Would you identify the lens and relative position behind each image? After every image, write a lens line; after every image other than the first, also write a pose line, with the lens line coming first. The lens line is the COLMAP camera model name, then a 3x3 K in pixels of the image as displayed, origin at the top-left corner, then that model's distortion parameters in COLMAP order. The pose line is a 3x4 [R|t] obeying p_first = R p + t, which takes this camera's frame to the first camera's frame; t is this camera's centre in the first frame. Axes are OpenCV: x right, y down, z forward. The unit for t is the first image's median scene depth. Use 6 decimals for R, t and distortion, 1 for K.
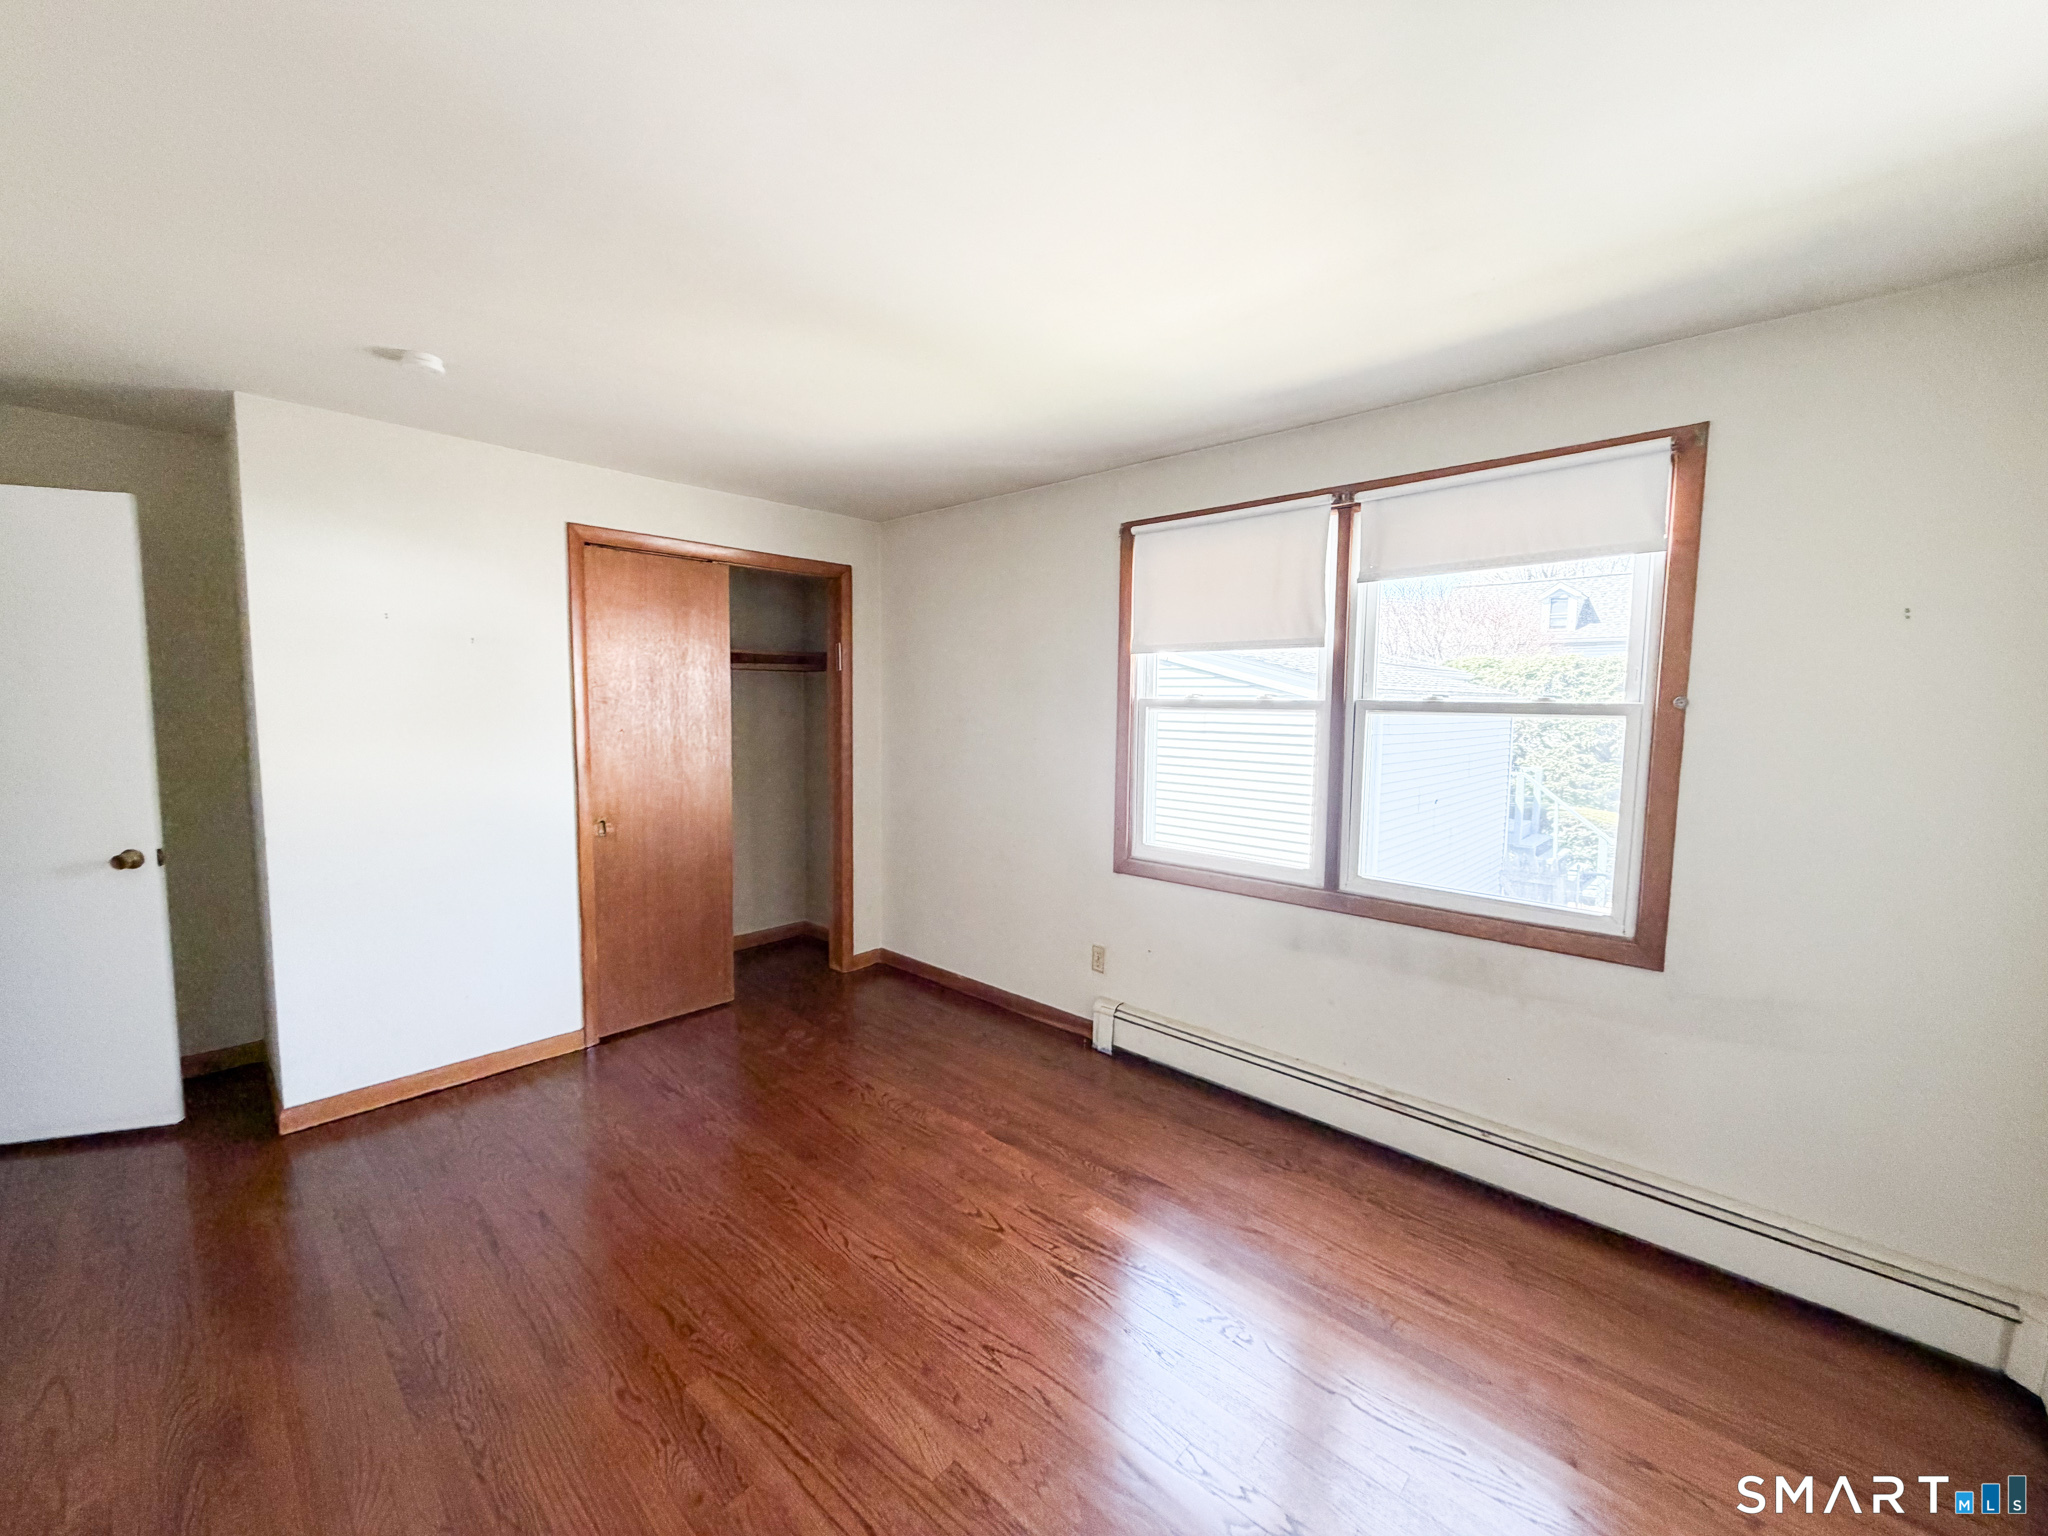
lens RADIAL K [[784.7, 0, 969.0], [0, 784.7, 775.5], [0, 0, 1]] dist [-0.000281, -0.000014]
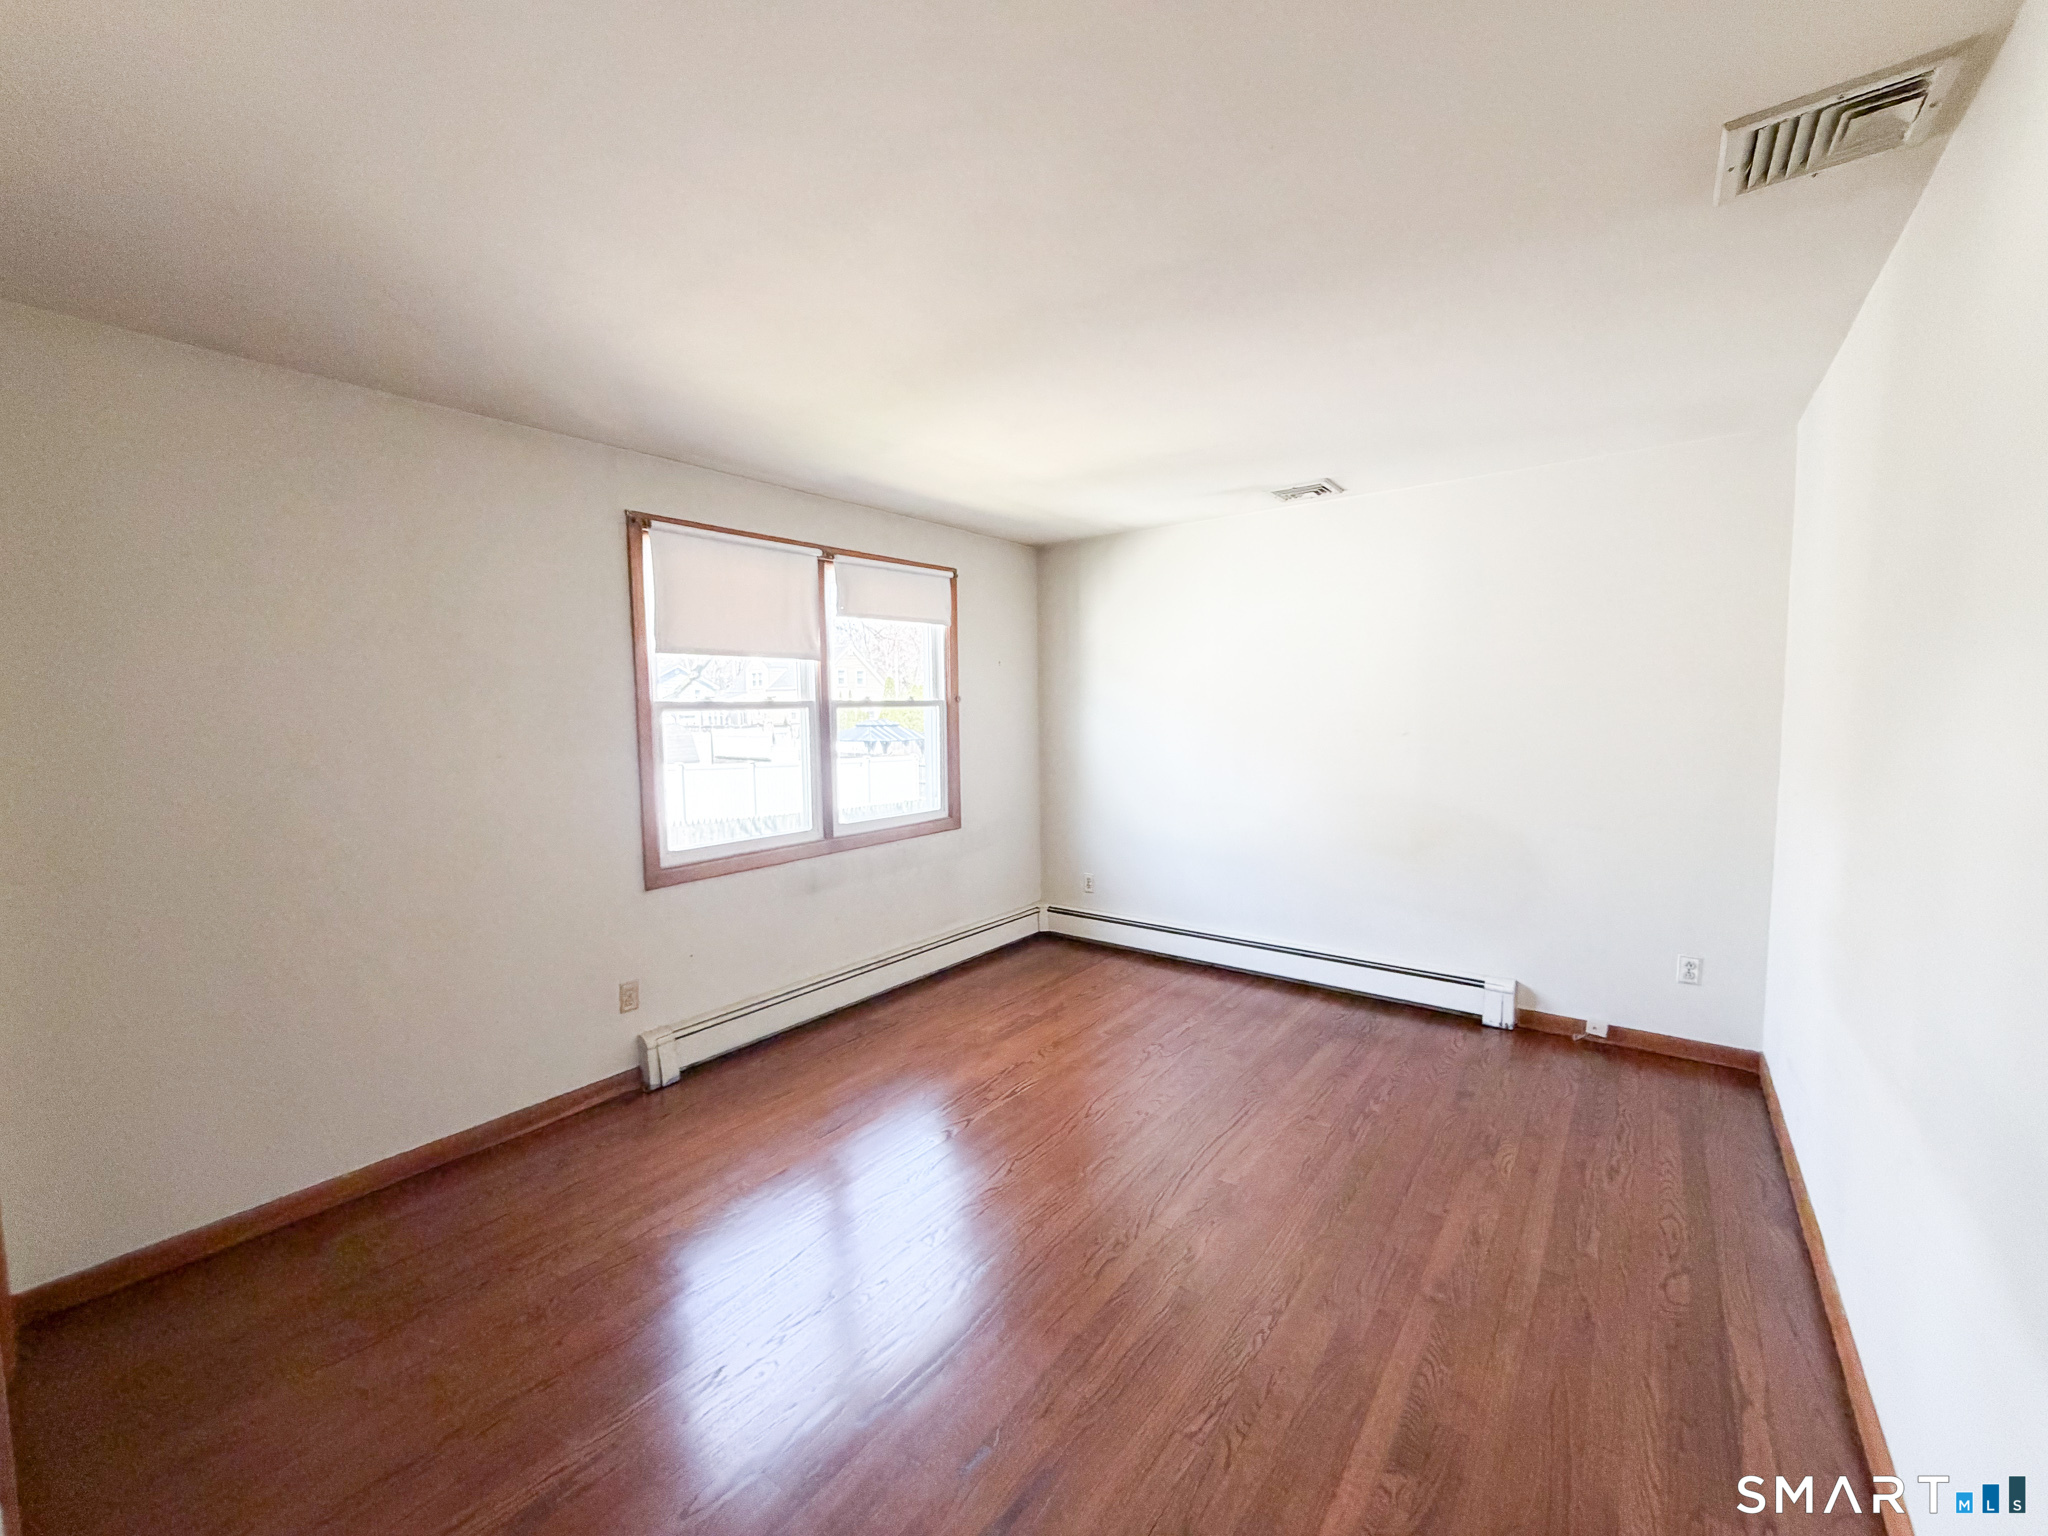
lens RADIAL K [[849.0, 0, 998.9], [0, 849.0, 777.5], [0, 0, 1]] dist [-0.001025, -0.000074]
pose [[-0.101223, -0.101421, 0.989681, -0.866115], [0.099926, 0.988723, 0.111543, -0.080359], [-0.989833, 0.110186, -0.089947, 0.706576]]
